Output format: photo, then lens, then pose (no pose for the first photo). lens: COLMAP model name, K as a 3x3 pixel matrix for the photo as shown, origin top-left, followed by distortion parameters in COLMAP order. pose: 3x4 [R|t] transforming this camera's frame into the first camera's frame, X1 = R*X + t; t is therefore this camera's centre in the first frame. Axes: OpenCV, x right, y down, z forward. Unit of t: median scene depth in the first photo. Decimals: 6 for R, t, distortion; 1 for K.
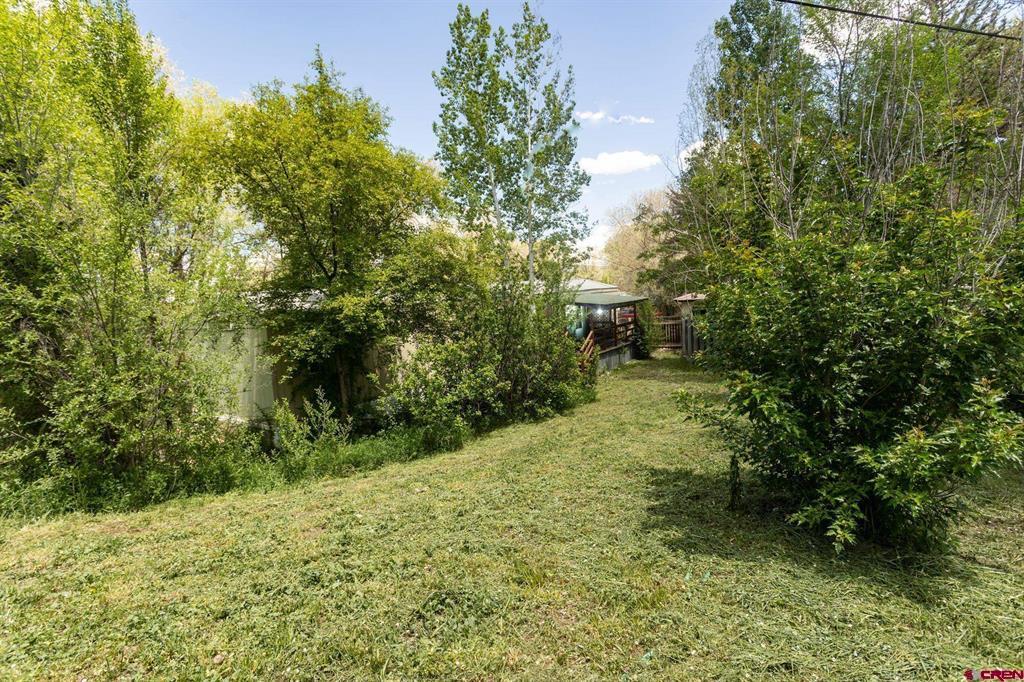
lens RADIAL K [[508.0, 0, 512.0], [0, 508.0, 341.0], [0, 0, 1]] dist [0.045575, 0.000246]
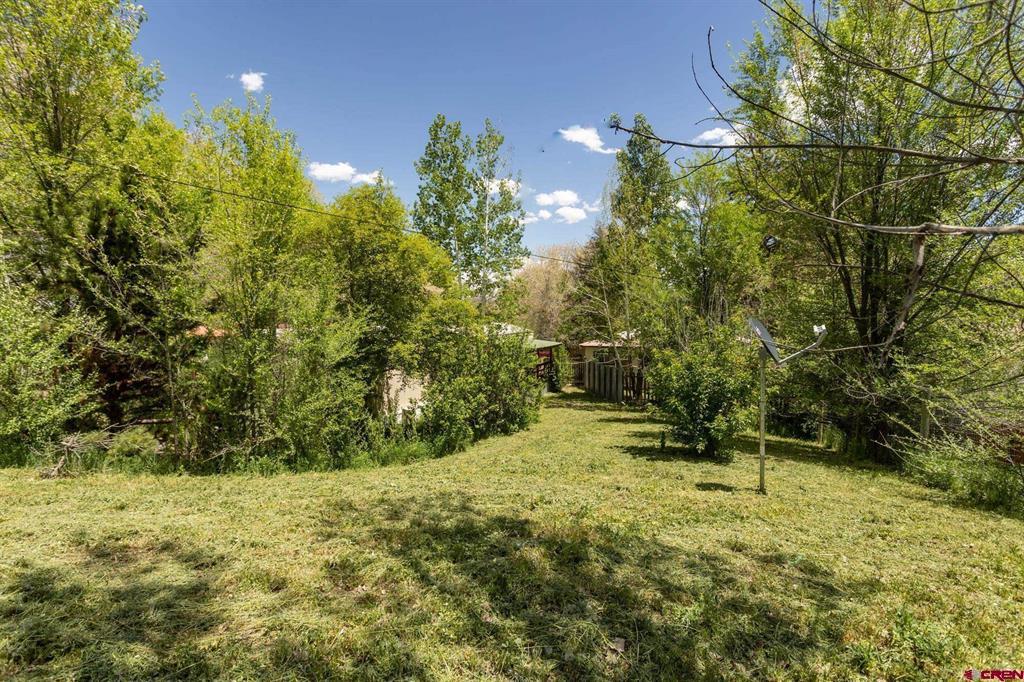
lens RADIAL K [[508.0, 0, 512.0], [0, 508.0, 341.0], [0, 0, 1]] dist [0.045575, 0.000246]
pose [[0.975863, 0.048326, 0.212969, -0.163103], [-0.035033, 0.997220, -0.065758, -0.005109], [-0.215555, 0.056710, 0.974844, -0.252281]]
